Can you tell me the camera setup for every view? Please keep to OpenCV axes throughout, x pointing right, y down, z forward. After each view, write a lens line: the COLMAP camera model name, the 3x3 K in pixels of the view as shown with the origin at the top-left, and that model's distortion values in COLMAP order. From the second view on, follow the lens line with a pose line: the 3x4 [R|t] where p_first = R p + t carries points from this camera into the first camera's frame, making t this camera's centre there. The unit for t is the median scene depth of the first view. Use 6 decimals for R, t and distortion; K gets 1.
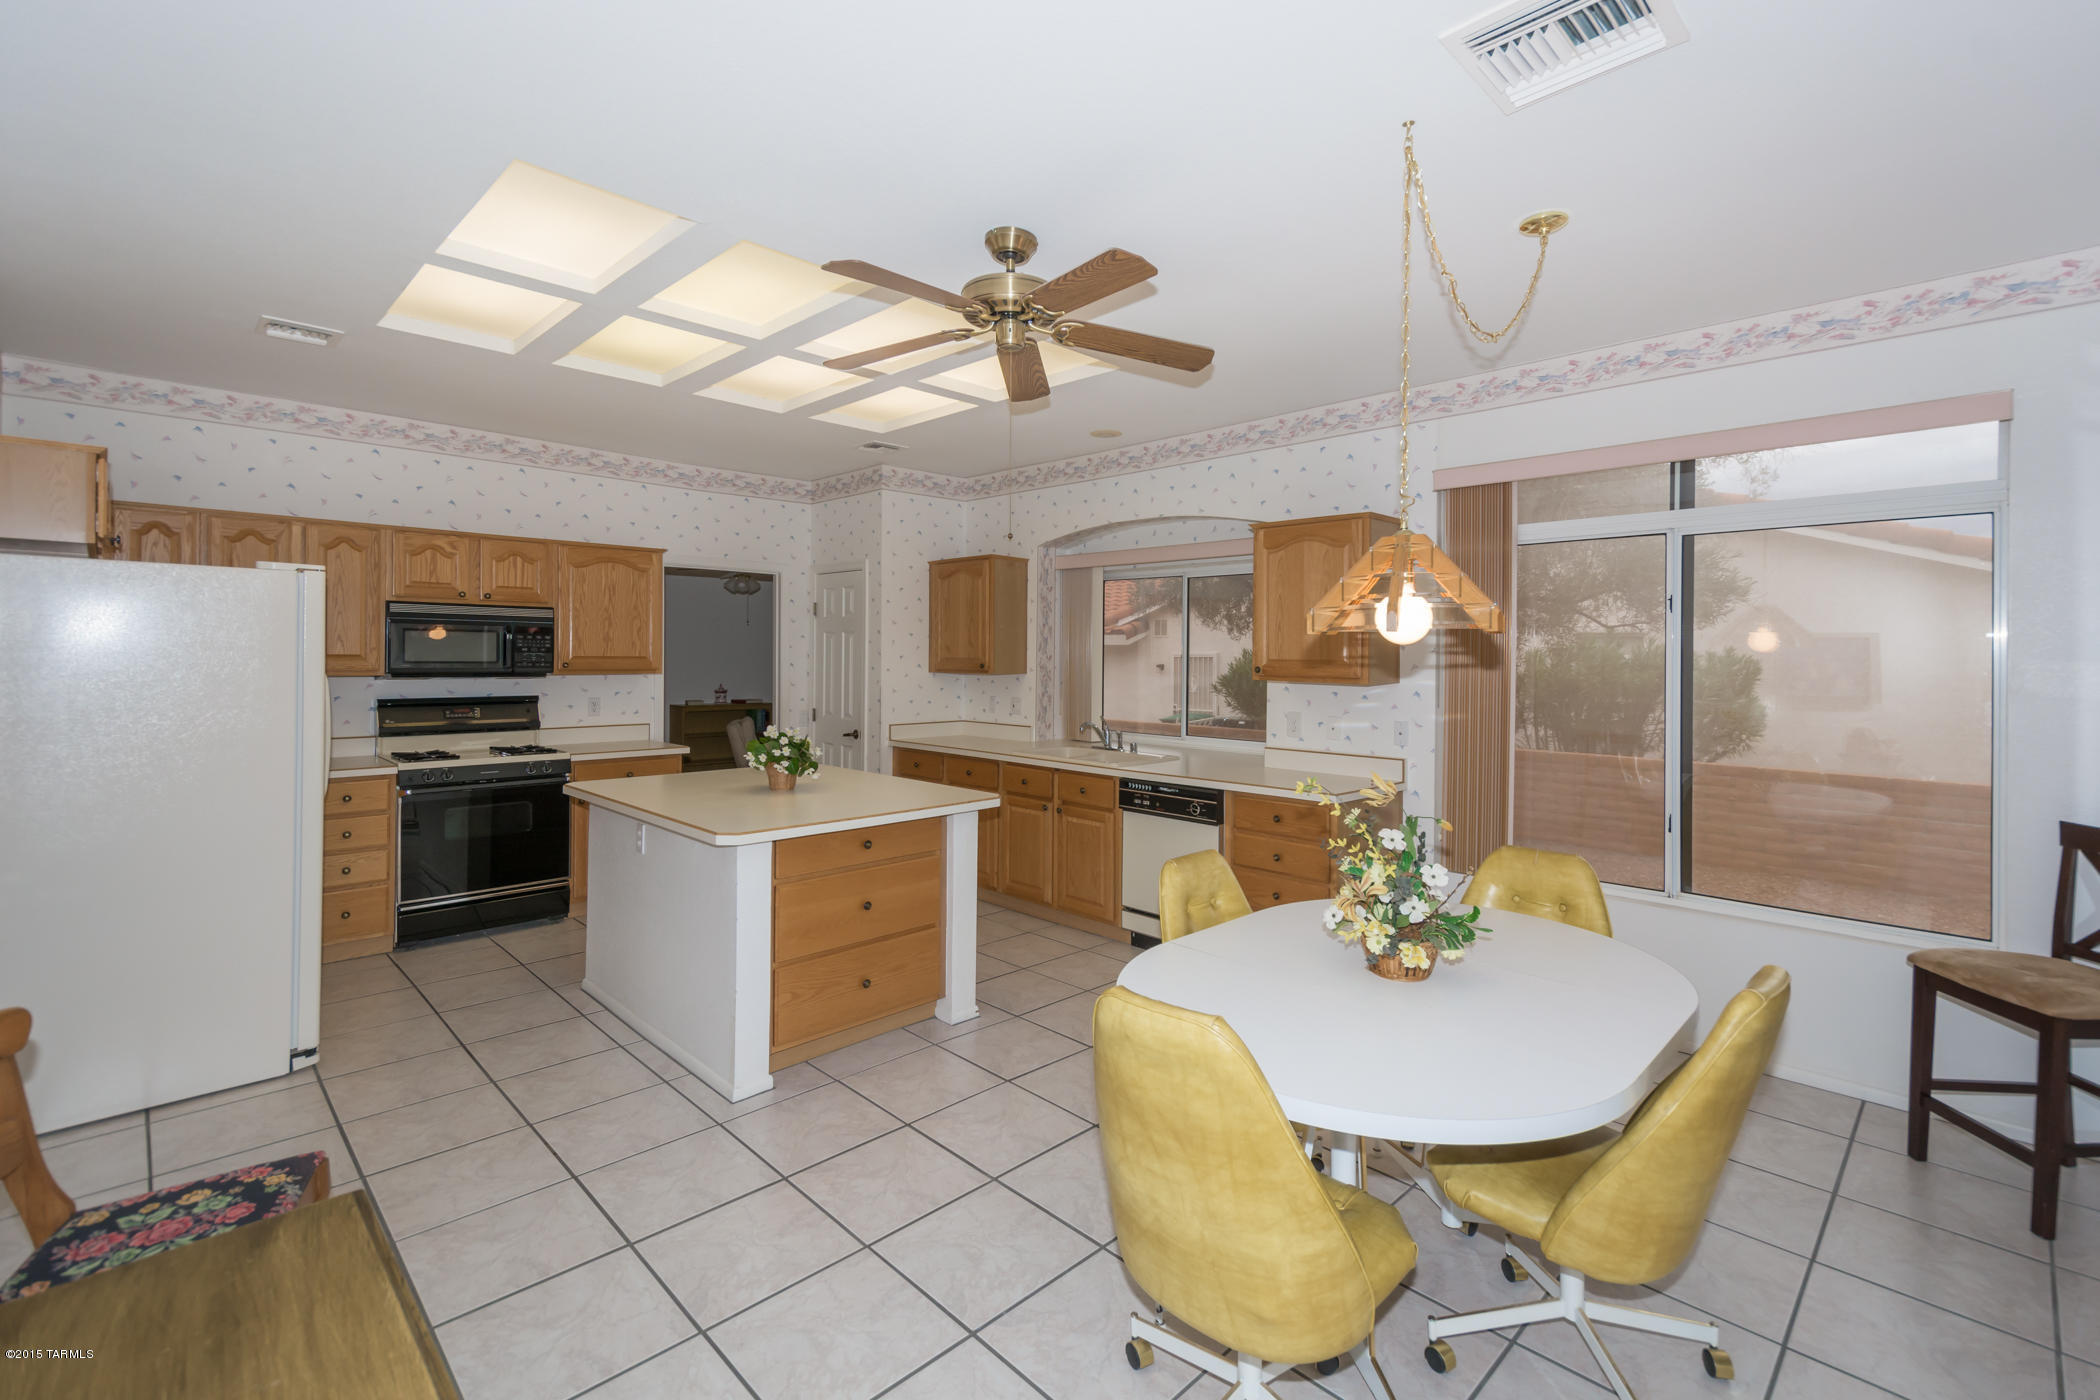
lens RADIAL K [[931.5, 0, 1073.6], [0, 931.5, 660.6], [0, 0, 1]] dist [0.019719, -0.006739]
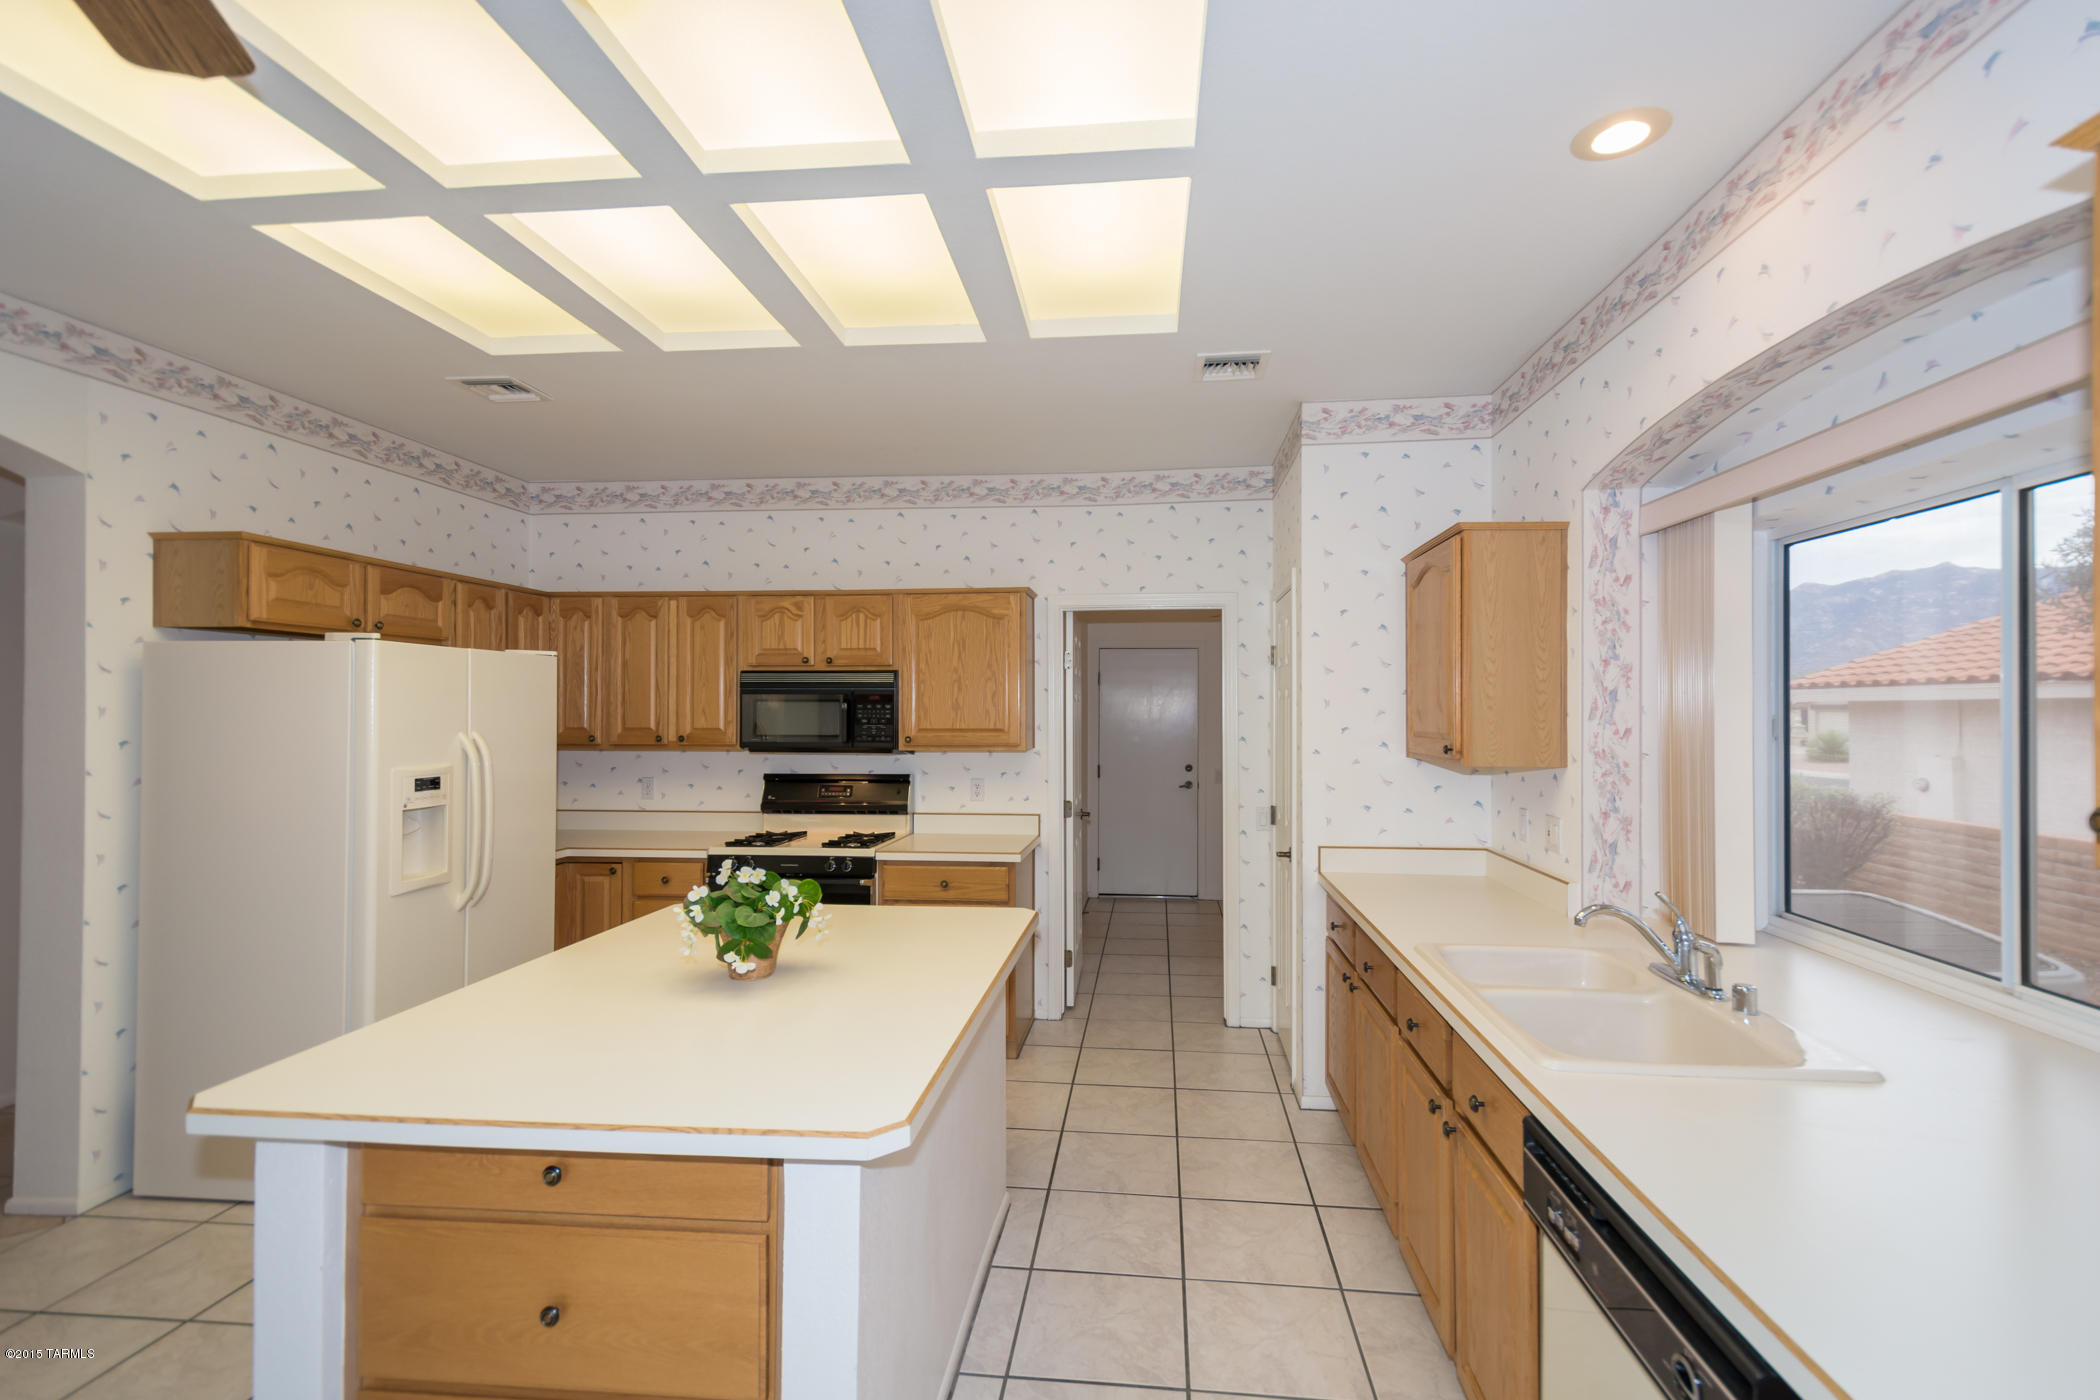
lens RADIAL K [[931.5, 0, 1065.5], [0, 931.5, 705.9], [0, 0, 1]] dist [0.019719, -0.006739]
pose [[0.632421, -0.014440, -0.774490, 0.187207], [0.000325, 0.999831, -0.018376, -0.010264], [0.774624, 0.011370, 0.632319, 0.618057]]
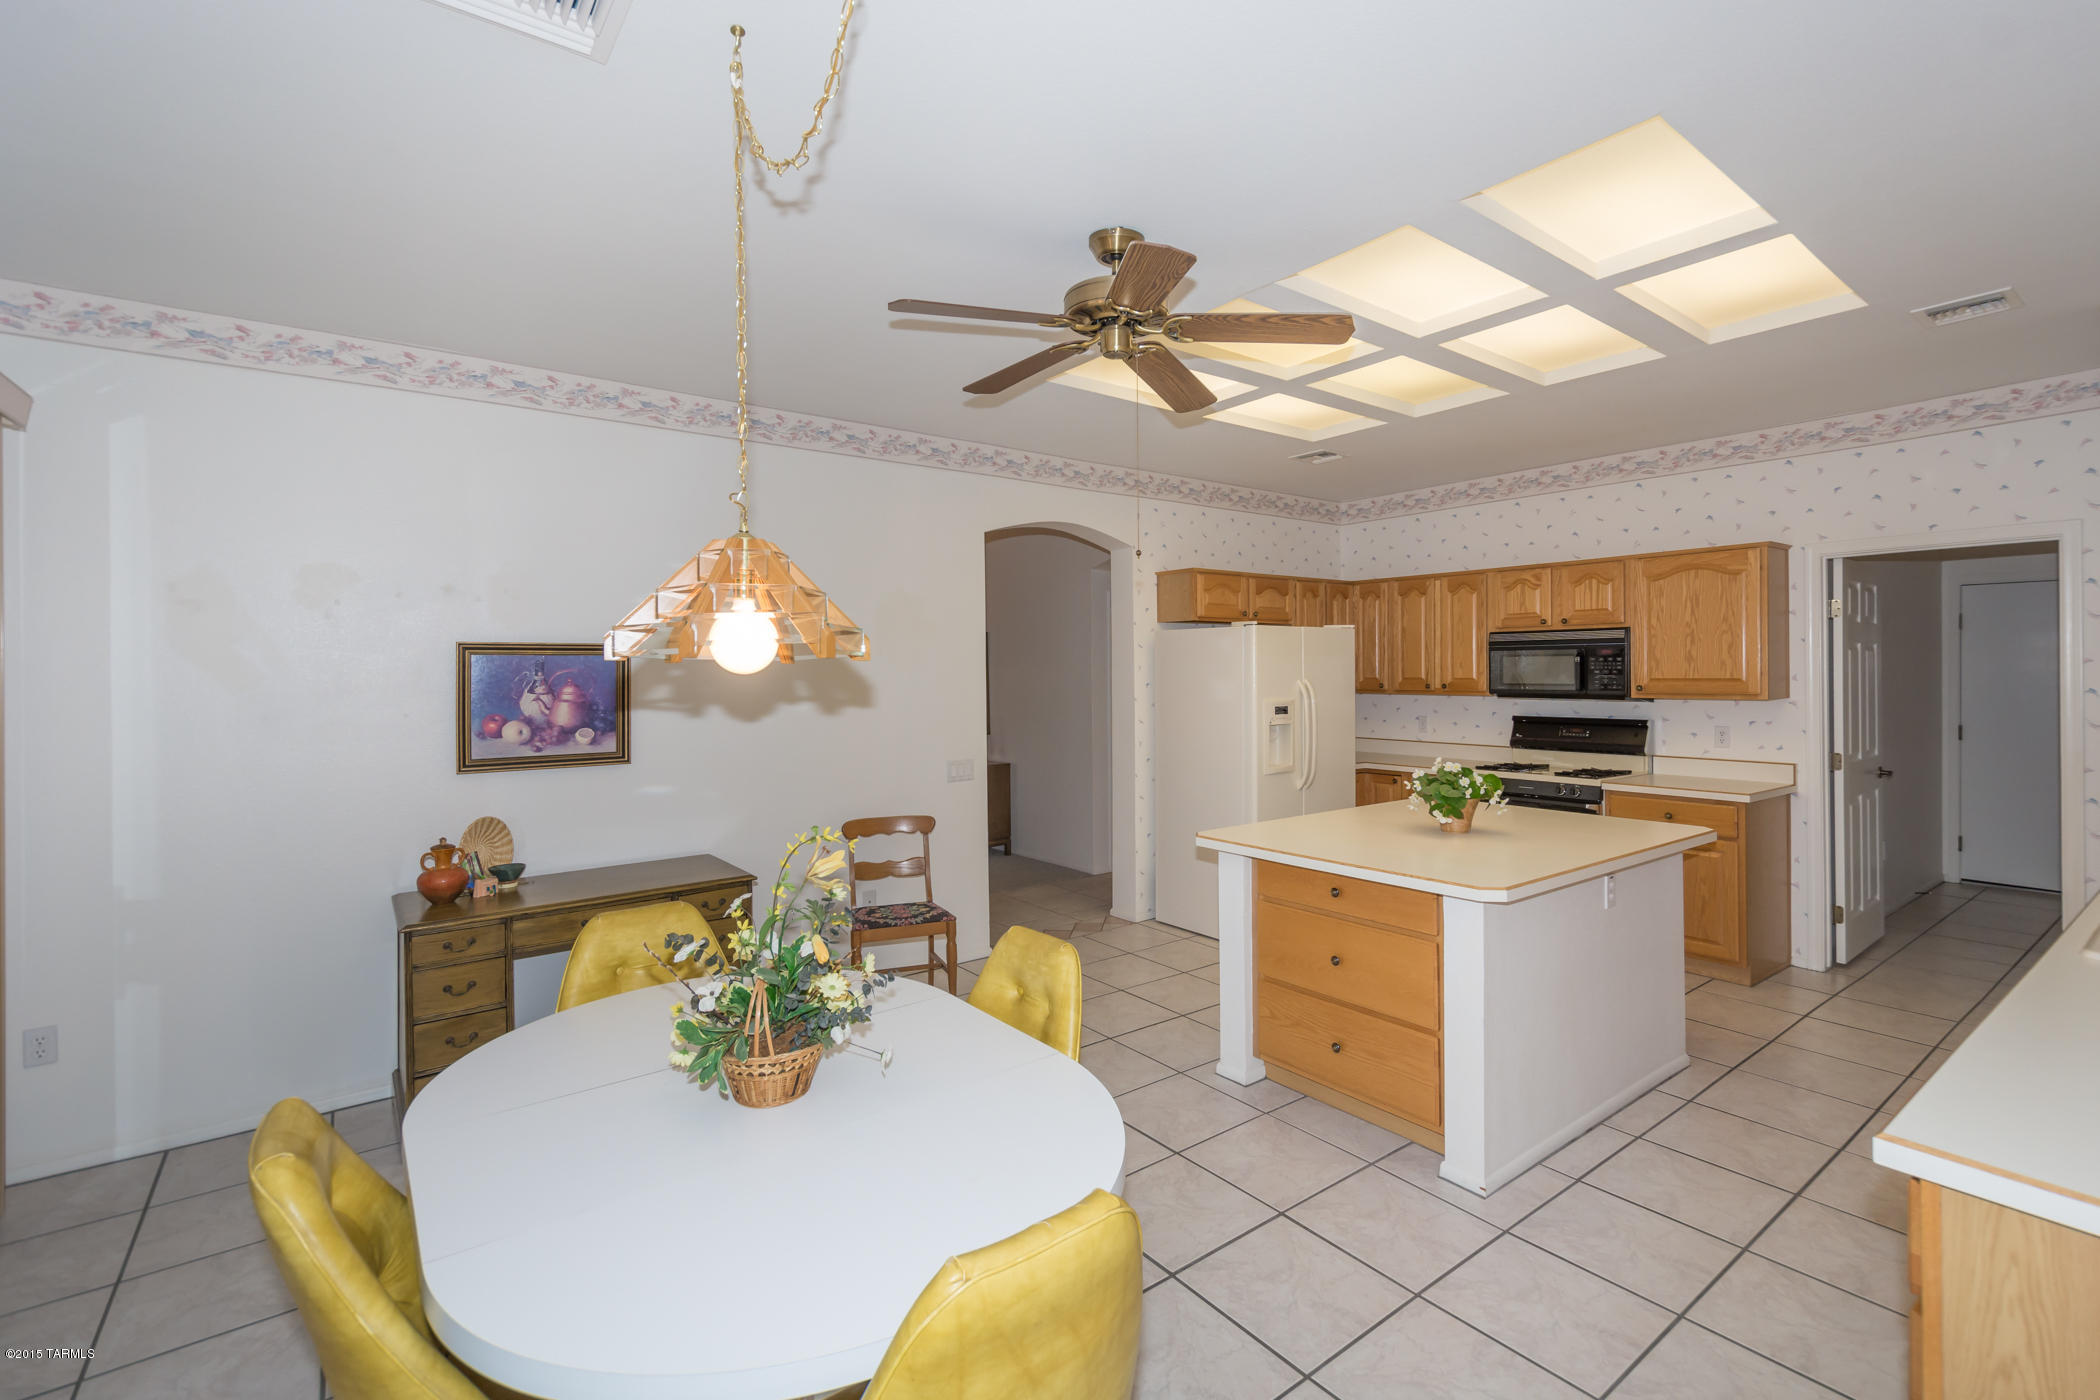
lens RADIAL K [[931.5, 0, 1074.9], [0, 931.5, 675.8], [0, 0, 1]] dist [0.019719, -0.006739]
pose [[-0.129997, -0.003662, -0.991508, 0.472514], [-0.000015, 0.999993, -0.003691, -0.004259], [0.991514, -0.000465, -0.129996, 0.593854]]
